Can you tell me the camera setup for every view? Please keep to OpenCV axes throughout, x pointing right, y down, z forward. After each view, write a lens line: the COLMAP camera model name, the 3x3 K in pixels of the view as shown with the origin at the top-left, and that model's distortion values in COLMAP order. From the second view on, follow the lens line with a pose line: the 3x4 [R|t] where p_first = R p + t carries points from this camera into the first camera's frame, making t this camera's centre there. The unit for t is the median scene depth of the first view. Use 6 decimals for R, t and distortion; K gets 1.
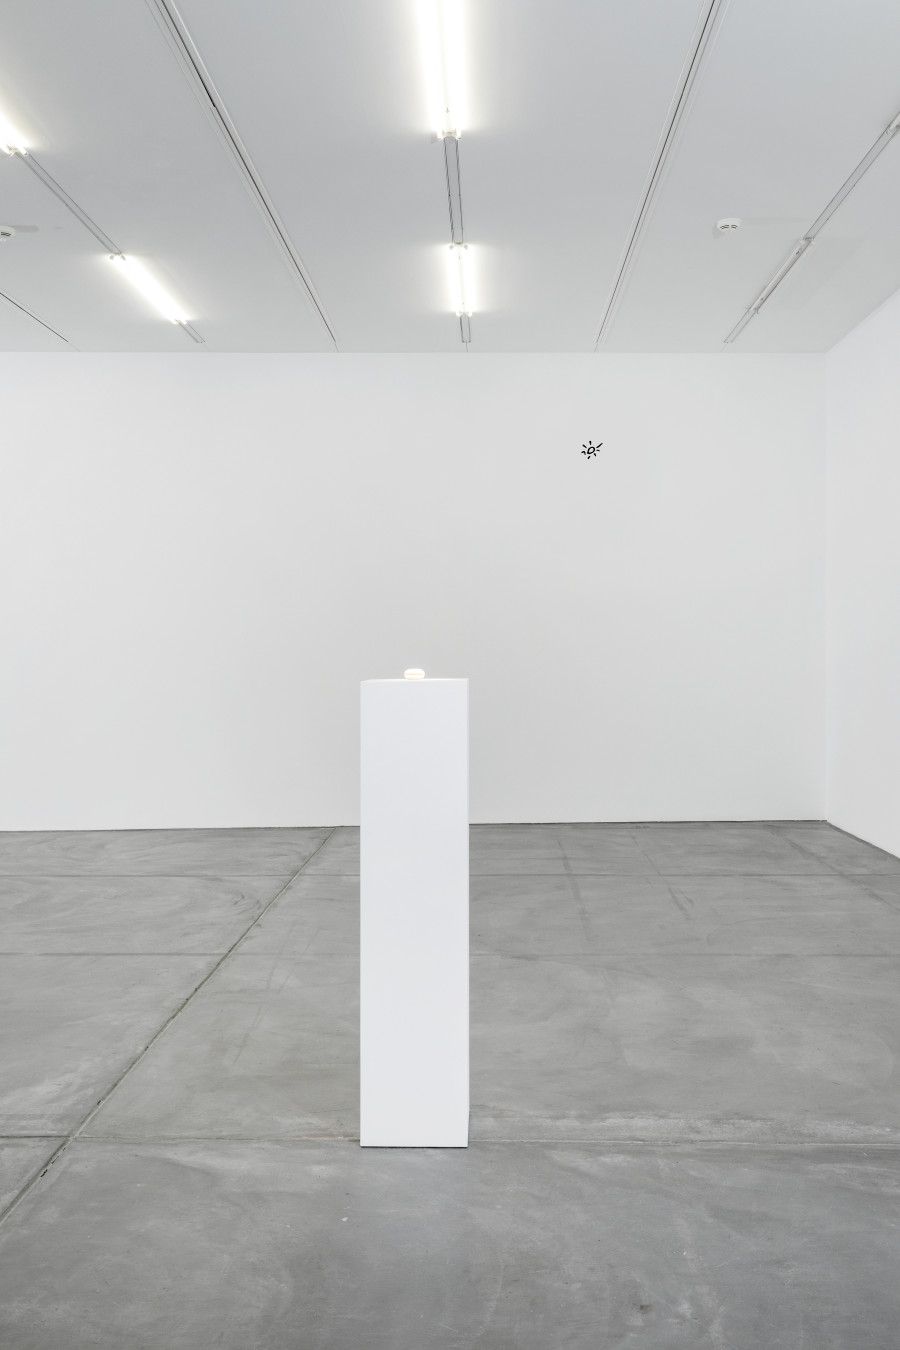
lens RADIAL K [[1353.6, 0, 450.0], [0, 1353.6, 675.0], [0, 0, 1]] dist [0.005398, -0.011140]
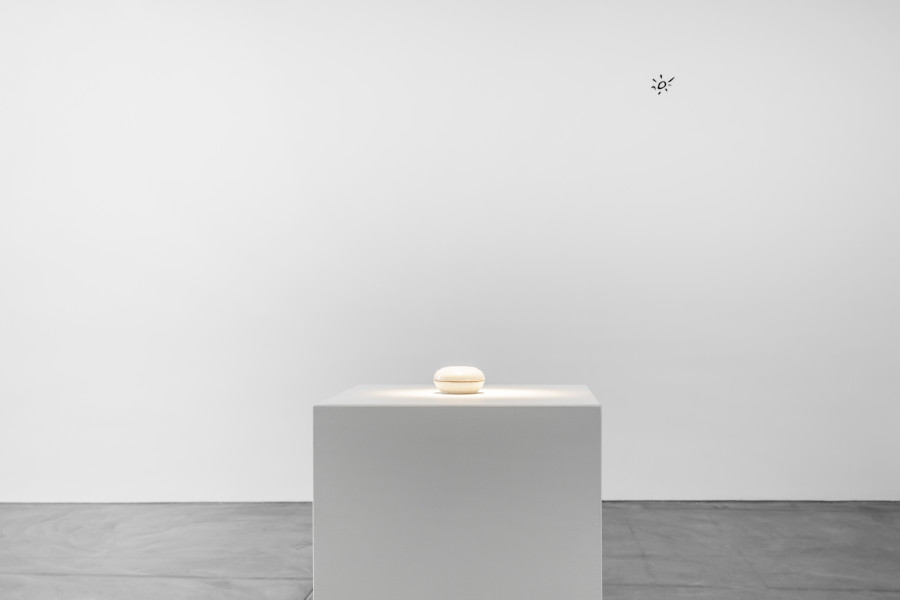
lens RADIAL K [[1072.4, 0, 450.0], [0, 1072.4, 300.0], [0, 0, 1]] dist [-0.015432, -0.025115]
pose [[0.999074, 0.006014, -0.042605, -0.007204], [-0.006948, 0.999738, -0.021809, -0.007789], [0.042463, 0.022084, 0.998854, 0.298606]]
